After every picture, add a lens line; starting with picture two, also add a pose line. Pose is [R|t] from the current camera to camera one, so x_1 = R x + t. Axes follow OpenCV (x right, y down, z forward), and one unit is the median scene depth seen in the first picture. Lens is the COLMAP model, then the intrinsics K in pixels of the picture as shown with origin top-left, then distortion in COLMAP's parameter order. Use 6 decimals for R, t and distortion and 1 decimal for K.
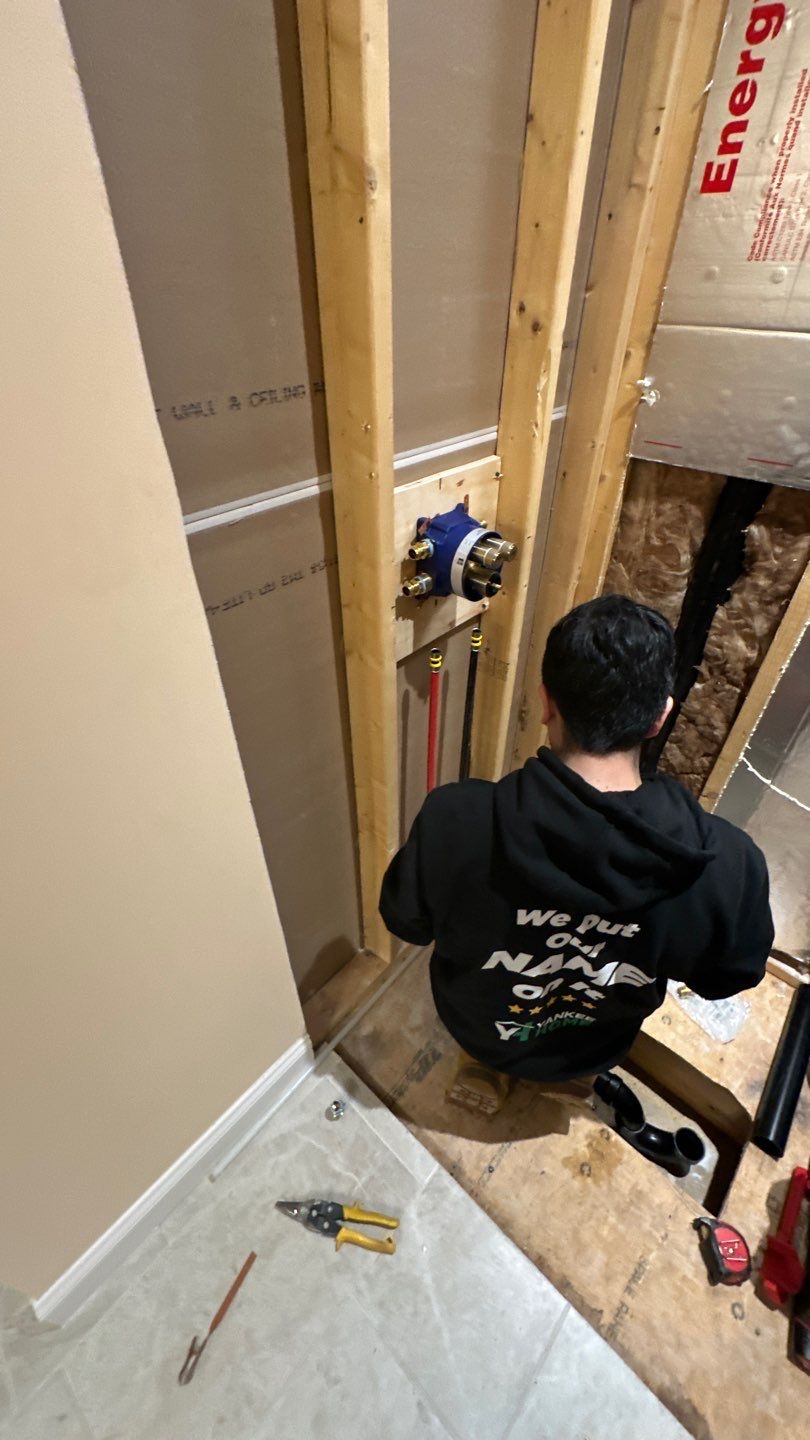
lens RADIAL K [[568.4, 0, 405.0], [0, 568.4, 720.0], [0, 0, 1]] dist [-0.000100, -0.000127]
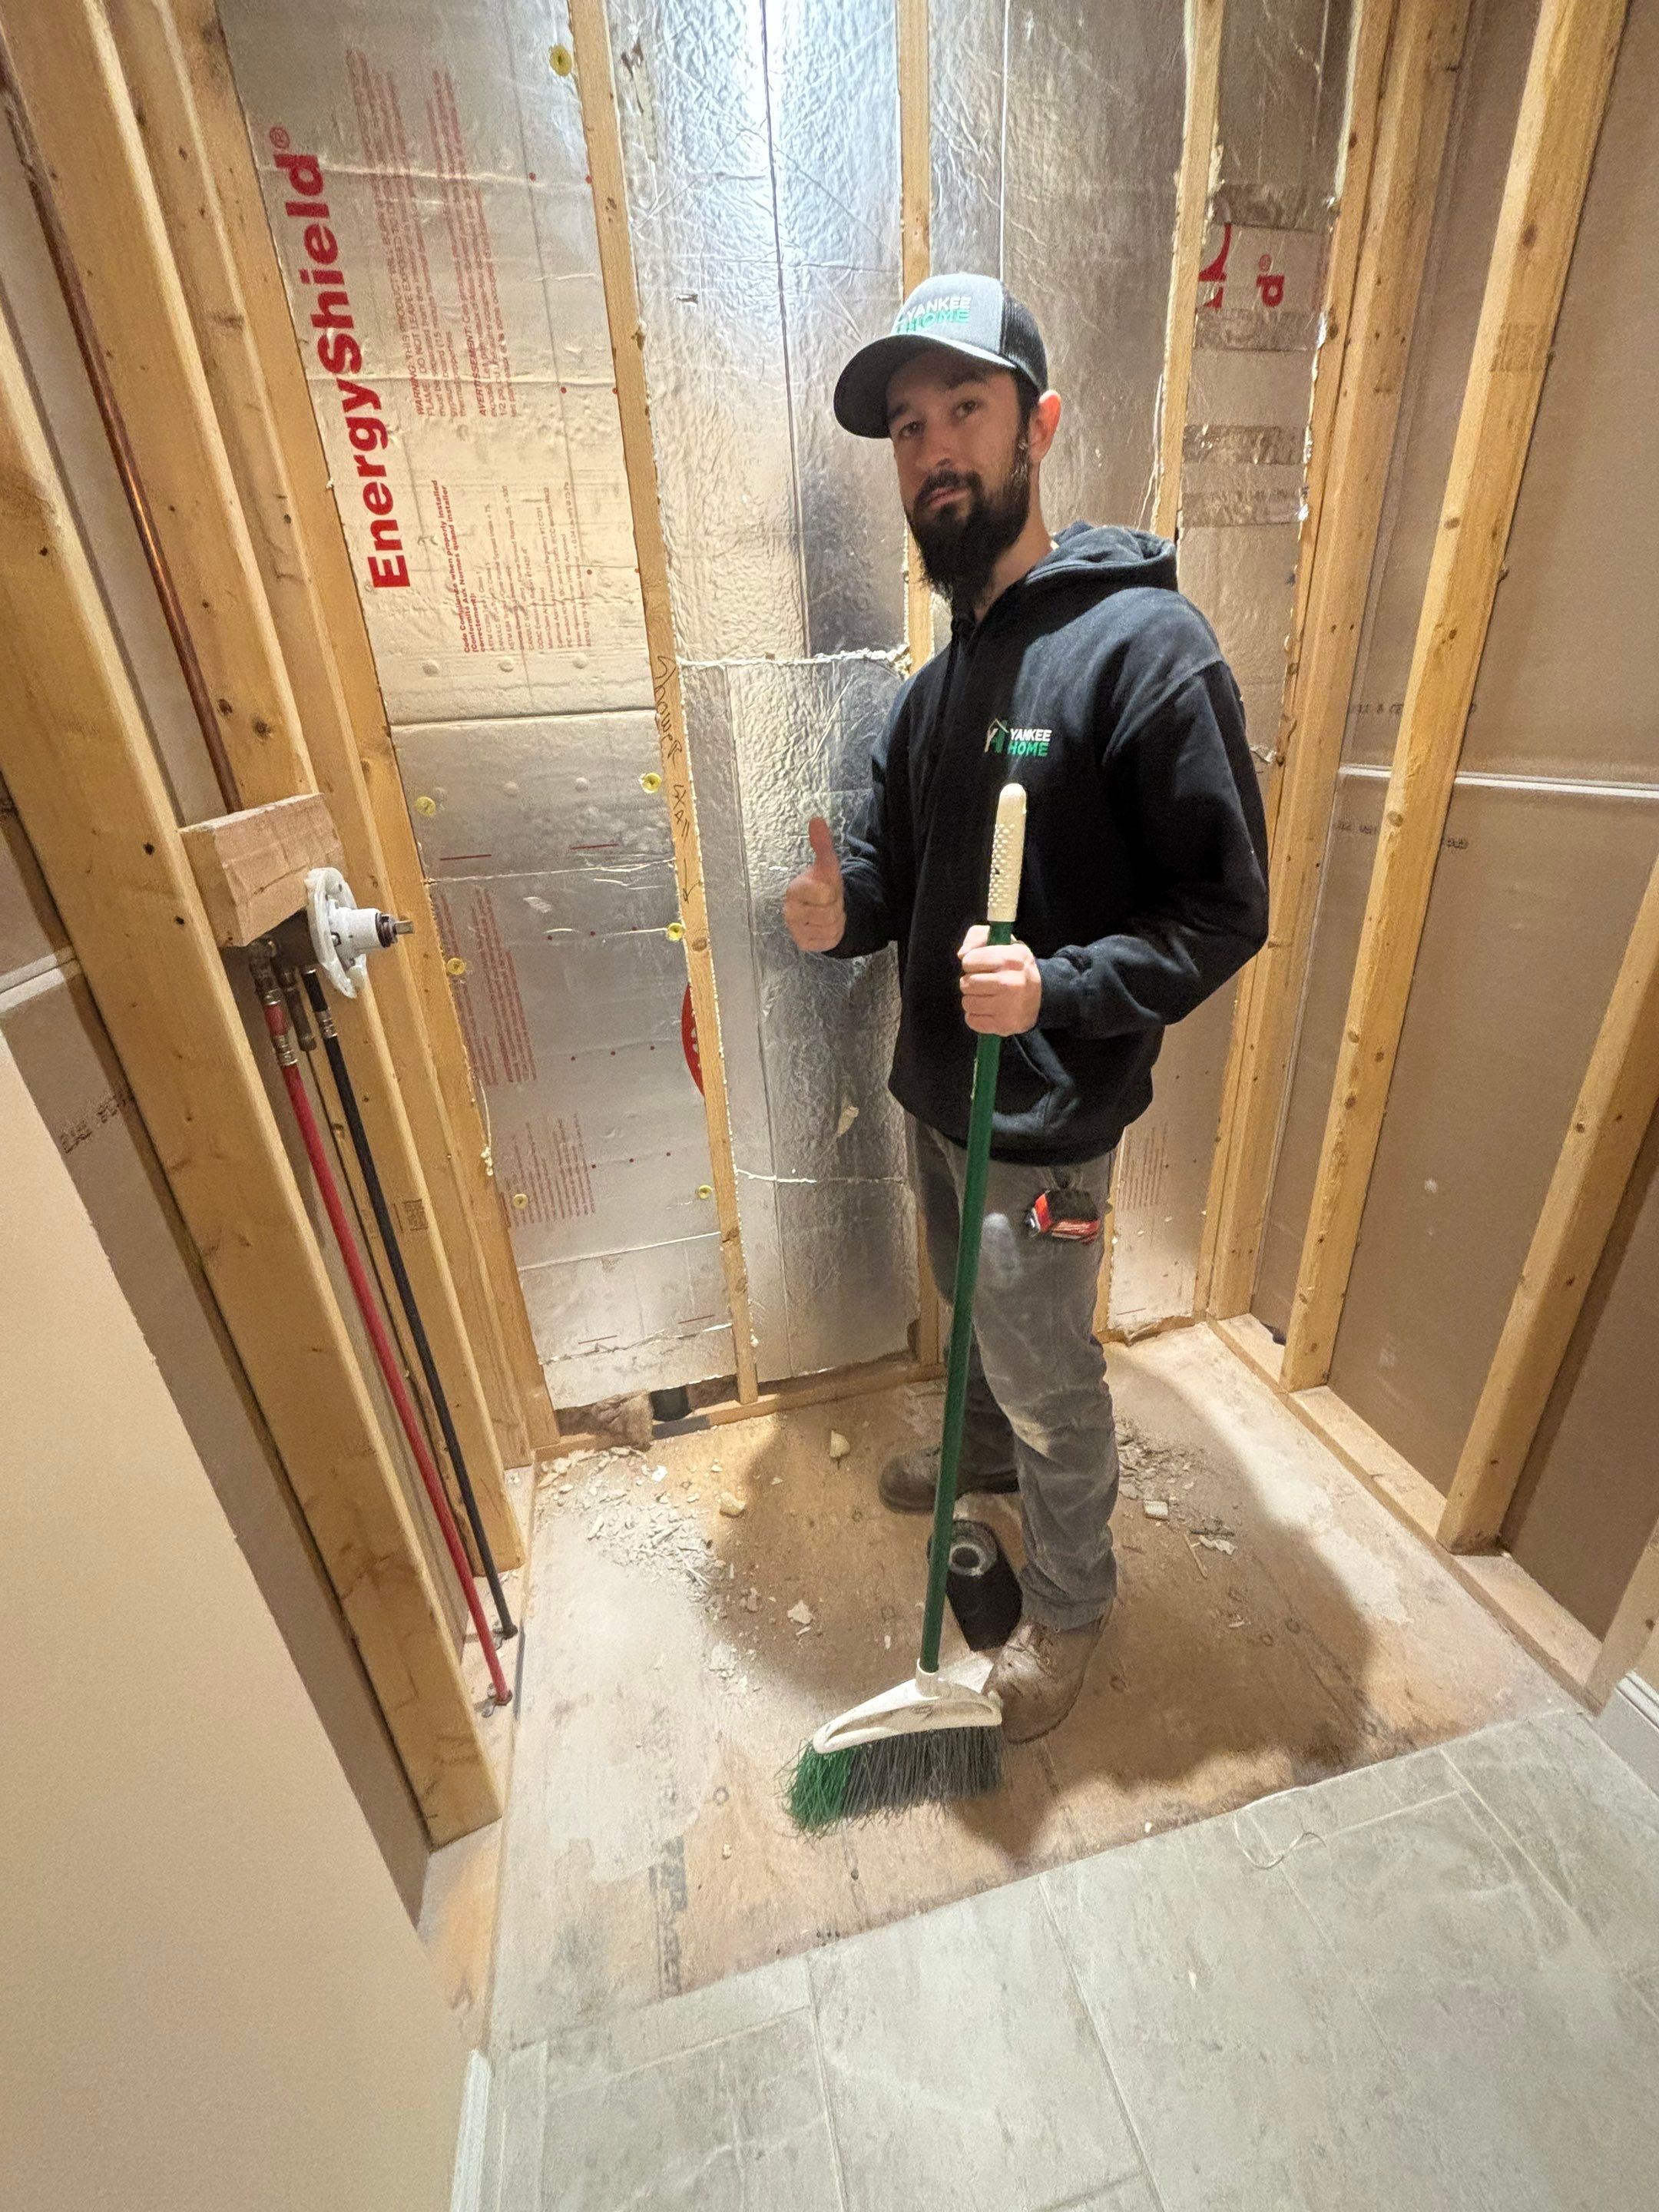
lens RADIAL K [[878.3, 0, 831.4], [0, 878.3, 1109.7], [0, 0, 1]] dist [-0.000752, 0.002177]
pose [[0.556031, -0.378207, 0.740128, -0.401749], [0.563512, 0.826107, -0.001204, 0.122993], [-0.610969, 0.417741, 0.672465, 0.015868]]
